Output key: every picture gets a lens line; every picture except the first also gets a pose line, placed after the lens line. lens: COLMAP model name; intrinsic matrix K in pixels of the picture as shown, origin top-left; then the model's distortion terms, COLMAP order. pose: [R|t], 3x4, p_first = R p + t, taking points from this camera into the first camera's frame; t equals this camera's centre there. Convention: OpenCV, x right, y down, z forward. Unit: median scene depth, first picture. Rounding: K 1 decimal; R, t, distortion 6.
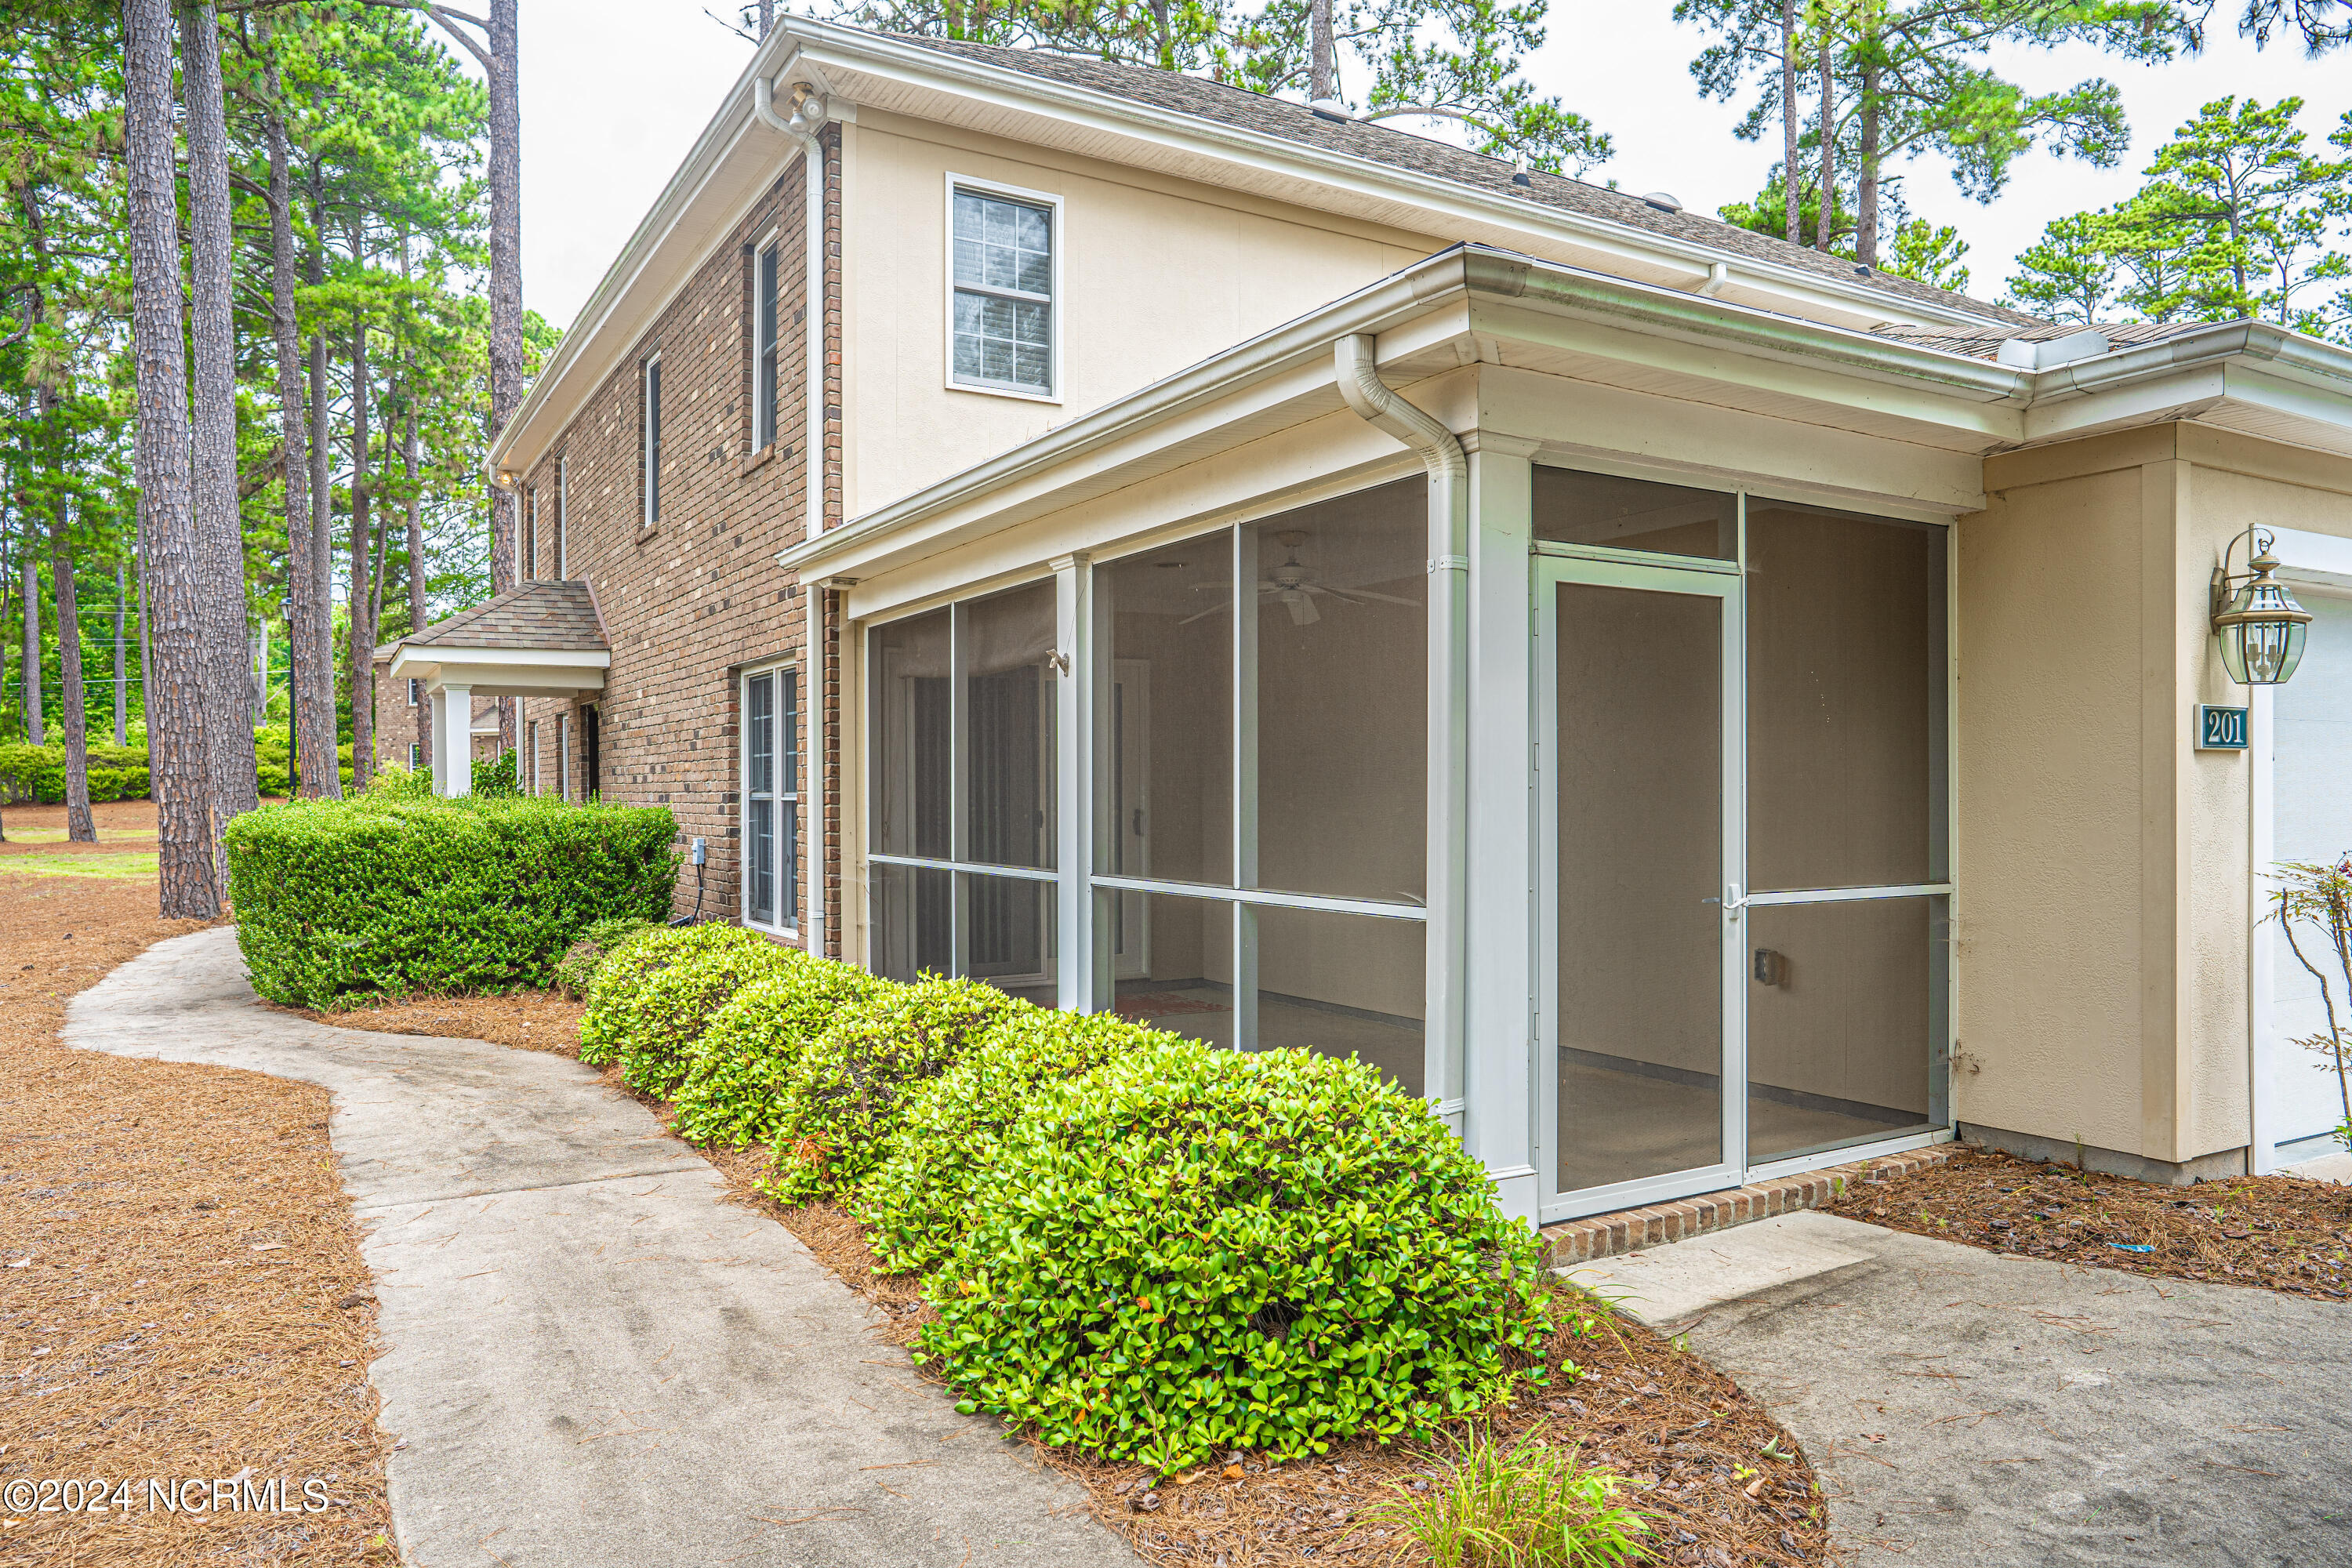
lens RADIAL K [[1552.6, 0, 1168.1], [0, 1552.6, 799.4], [0, 0, 1]] dist [-0.044000, 0.047513]
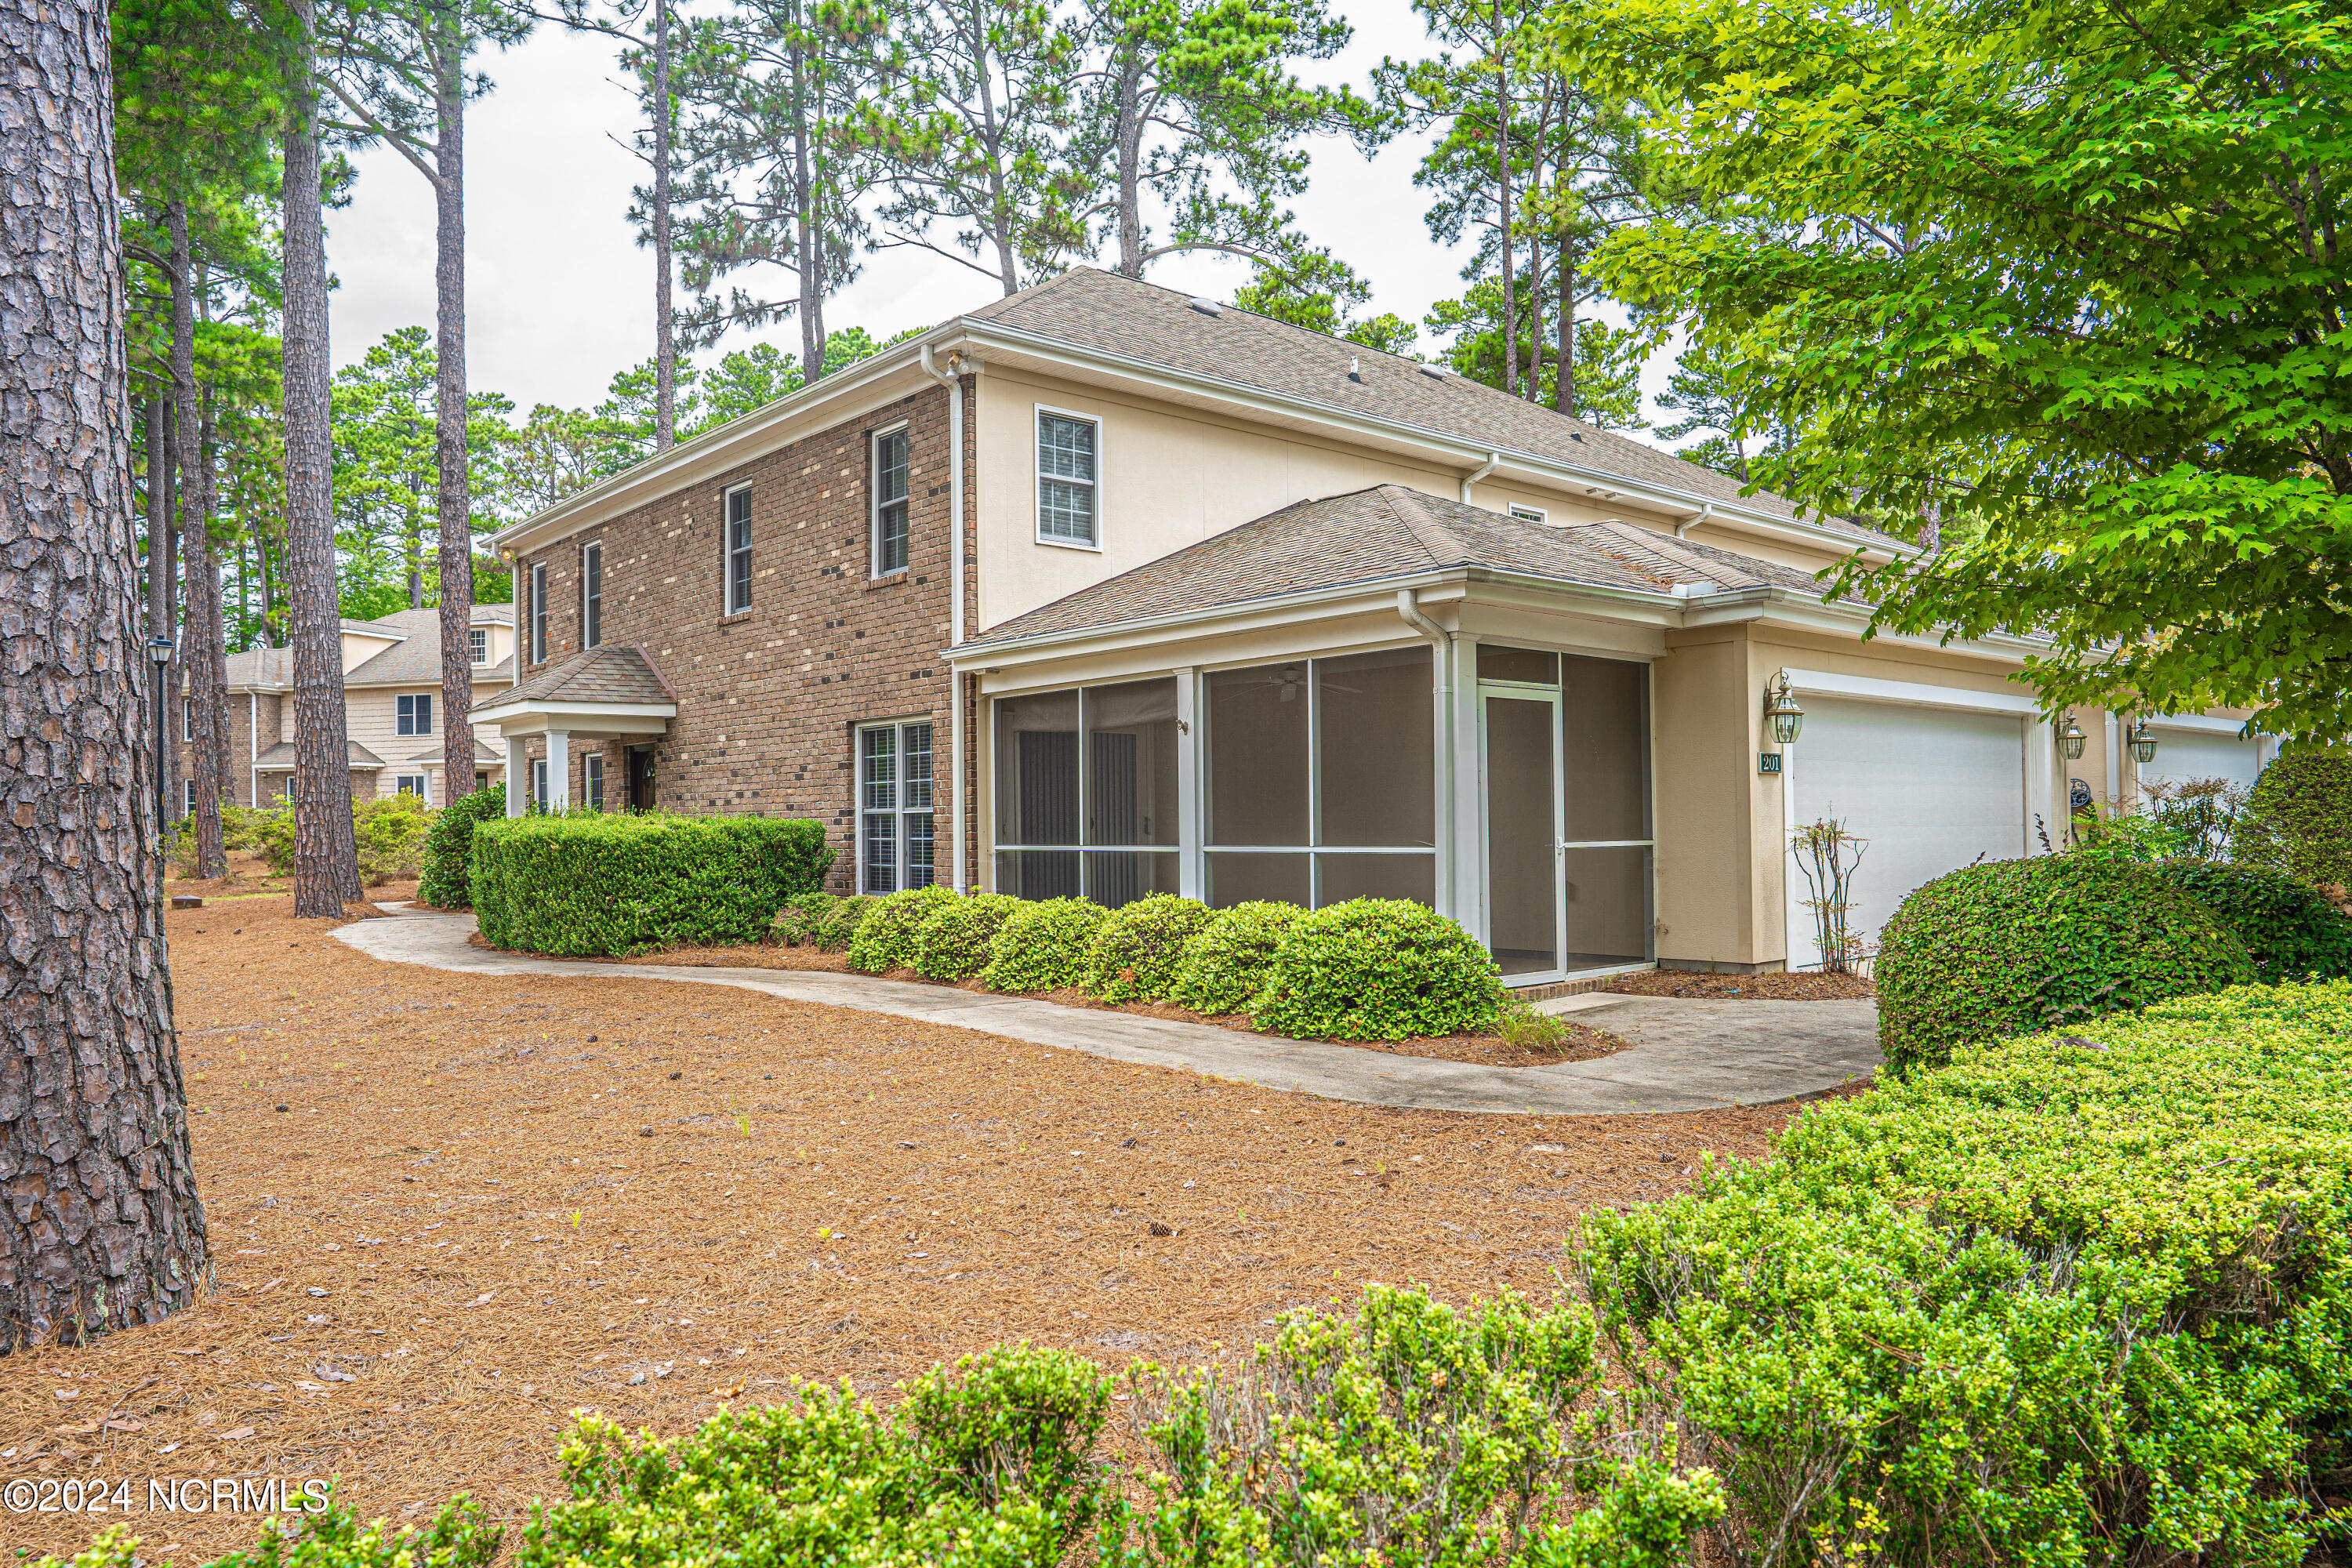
lens RADIAL K [[1566.9, 0, 1163.1], [0, 1566.9, 792.8], [0, 0, 1]] dist [-0.045201, 0.061457]
pose [[0.983638, -0.004613, 0.180098, -0.299150], [0.009430, 0.999620, -0.025903, 0.023983], [-0.179910, 0.027177, 0.983307, -0.545889]]
